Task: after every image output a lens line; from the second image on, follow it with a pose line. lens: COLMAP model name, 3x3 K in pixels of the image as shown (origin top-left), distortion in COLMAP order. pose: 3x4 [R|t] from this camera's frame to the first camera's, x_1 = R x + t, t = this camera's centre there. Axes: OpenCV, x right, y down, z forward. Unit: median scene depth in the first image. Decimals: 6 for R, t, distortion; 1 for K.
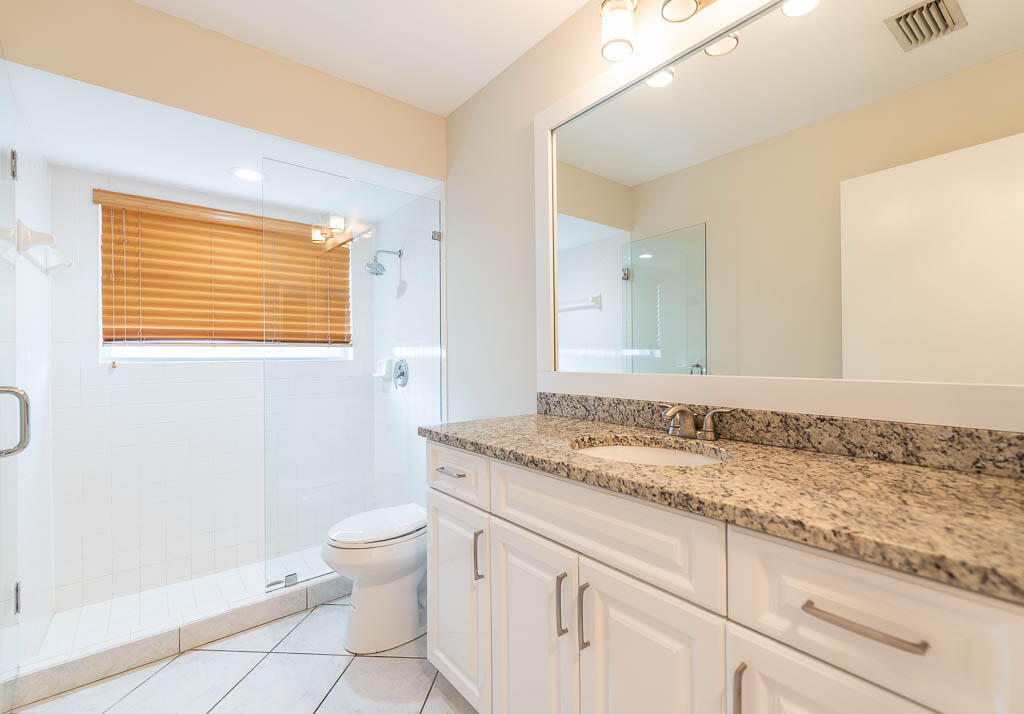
lens RADIAL K [[463.2, 0, 514.0], [0, 463.2, 358.4], [0, 0, 1]] dist [0.003046, 0.000121]
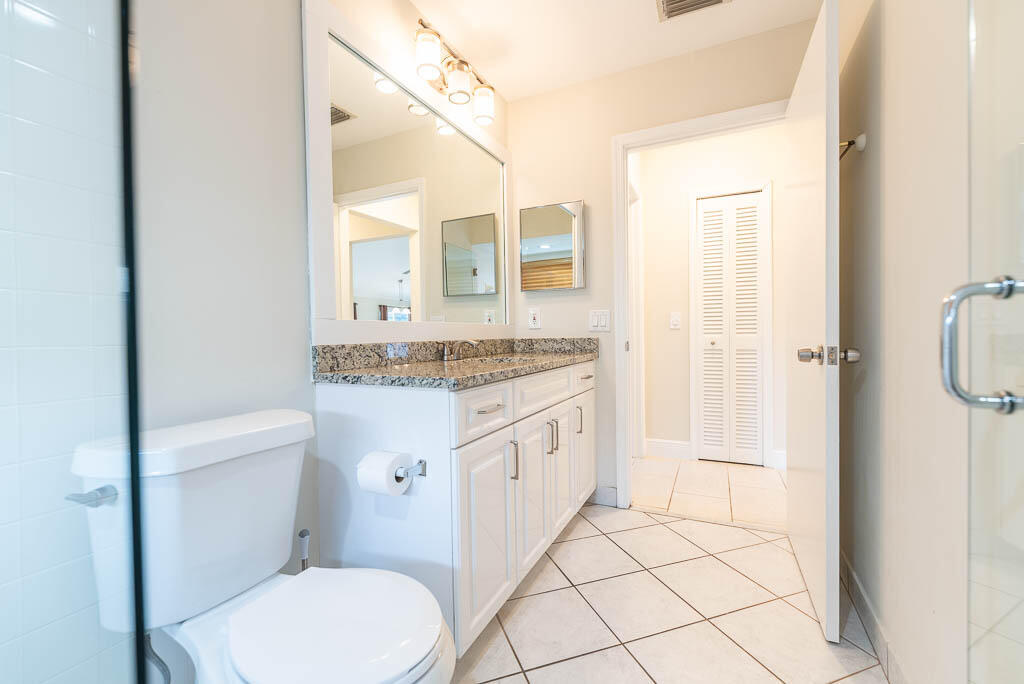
lens RADIAL K [[438.4, 0, 514.8], [0, 438.4, 339.5], [0, 0, 1]] dist [0.001408, 0.000242]
pose [[-0.441770, 0.005732, 0.897110, -0.918970], [0.023577, 0.999708, 0.005222, 0.078482], [-0.896819, 0.023458, -0.441776, 1.228329]]
